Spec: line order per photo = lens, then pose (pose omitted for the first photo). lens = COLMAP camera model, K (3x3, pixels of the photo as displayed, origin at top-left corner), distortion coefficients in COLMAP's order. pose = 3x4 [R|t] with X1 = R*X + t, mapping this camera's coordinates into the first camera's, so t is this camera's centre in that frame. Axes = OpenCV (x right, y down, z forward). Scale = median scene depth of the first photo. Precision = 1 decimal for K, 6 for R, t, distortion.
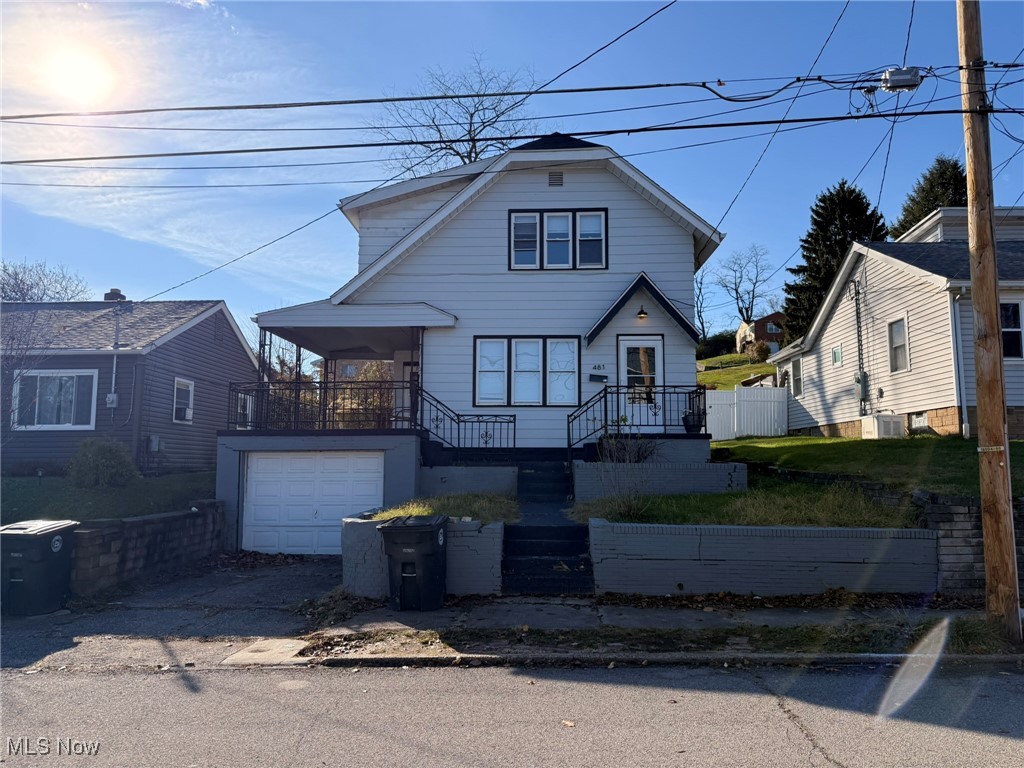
lens RADIAL K [[720.0, 0, 513.7], [0, 720.0, 389.4], [0, 0, 1]] dist [0.033446, -0.047781]
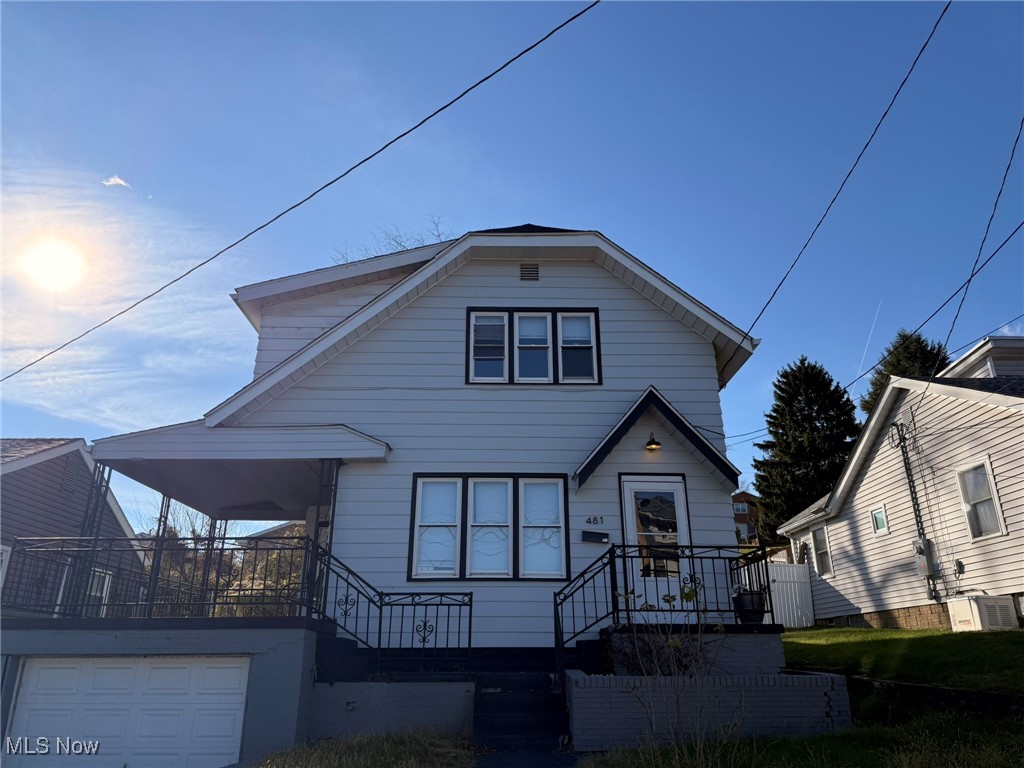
lens RADIAL K [[720.0, 0, 511.3], [0, 720.0, 384.9], [0, 0, 1]] dist [0.033446, -0.047781]
pose [[0.998319, 0.016600, 0.055528, -0.001088], [-0.001794, 0.966497, -0.256670, 0.019238], [-0.057928, 0.256139, 0.964903, 0.305847]]
